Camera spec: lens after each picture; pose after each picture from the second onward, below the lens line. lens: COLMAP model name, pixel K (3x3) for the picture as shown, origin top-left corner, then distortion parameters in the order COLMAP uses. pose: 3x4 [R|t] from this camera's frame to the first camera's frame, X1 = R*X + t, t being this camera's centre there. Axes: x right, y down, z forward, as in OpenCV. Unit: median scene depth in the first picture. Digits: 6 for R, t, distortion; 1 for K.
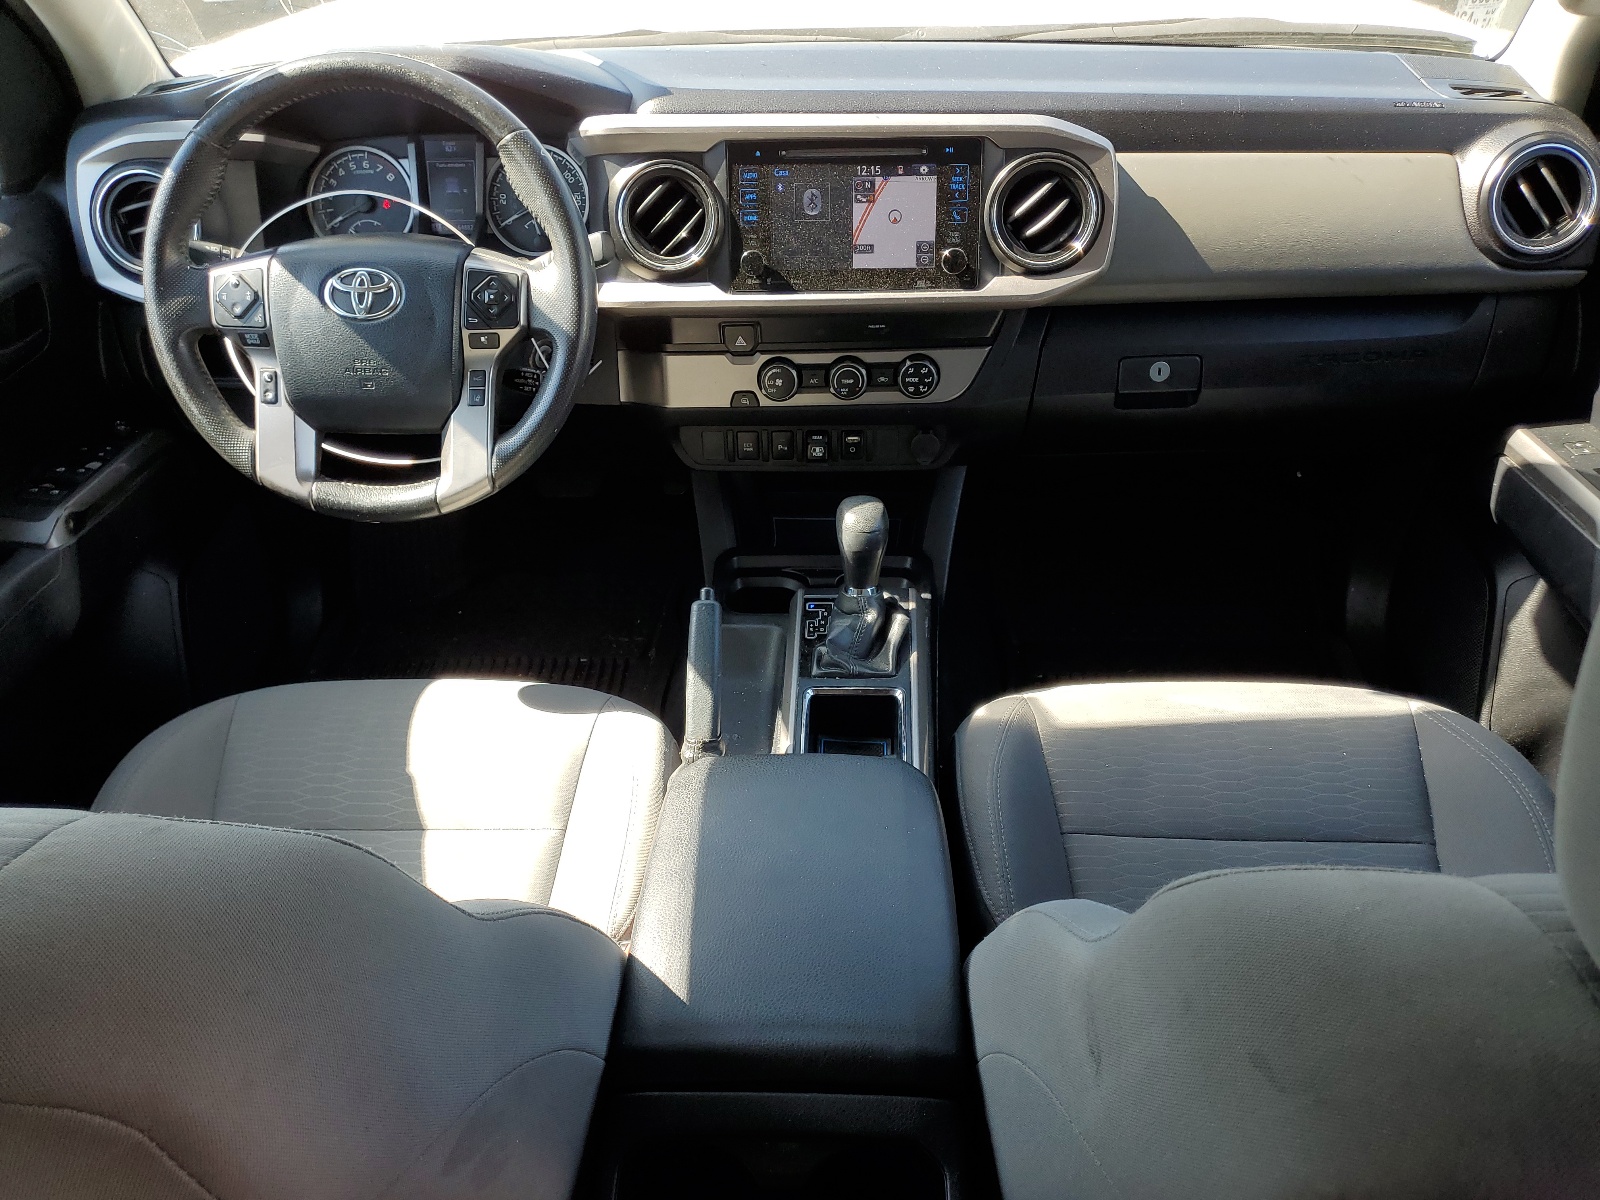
lens RADIAL K [[1214.5, 0, 798.6], [0, 1214.5, 599.5], [0, 0, 1]] dist [-0.001561, -0.000625]
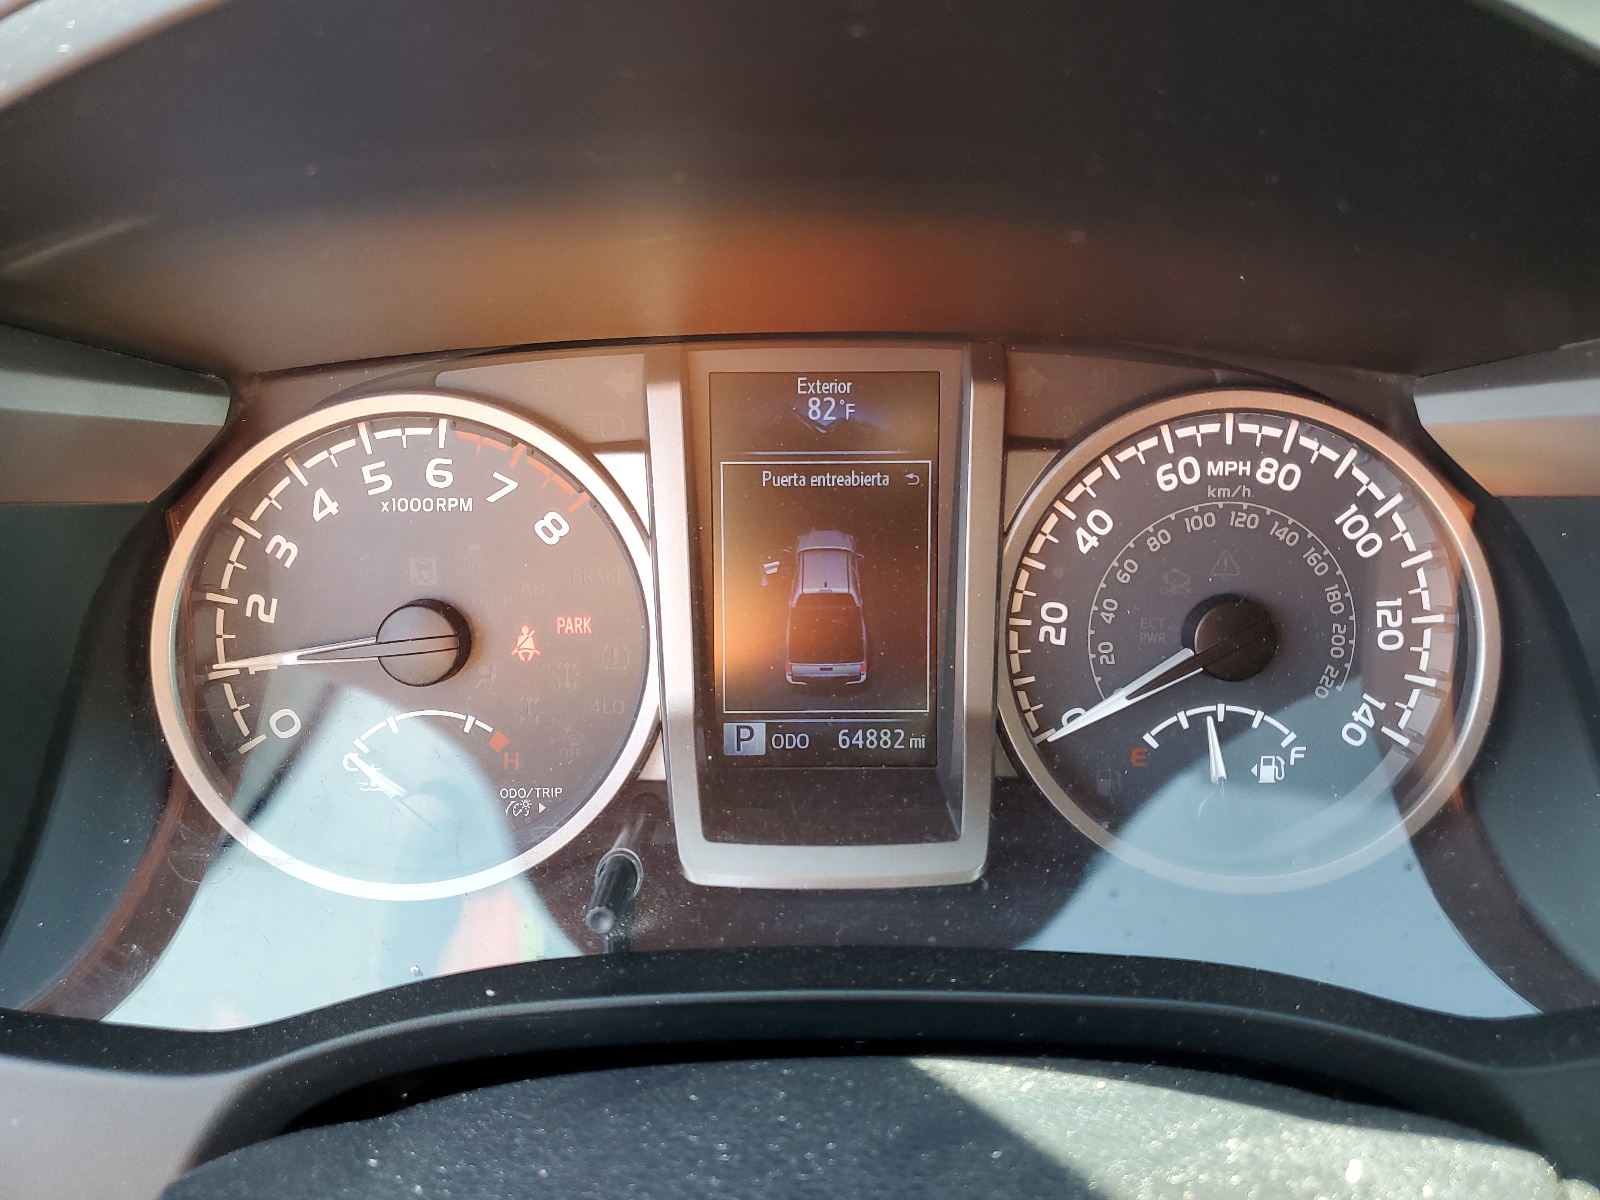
lens RADIAL K [[1214.5, 0, 800.9], [0, 1214.5, 600.6], [0, 0, 1]] dist [-0.001561, -0.000625]
pose [[0.995857, -0.006066, 0.090736, -0.311065], [0.020528, 0.987014, -0.159318, -0.298588], [-0.088591, 0.160520, 0.983049, 0.779070]]
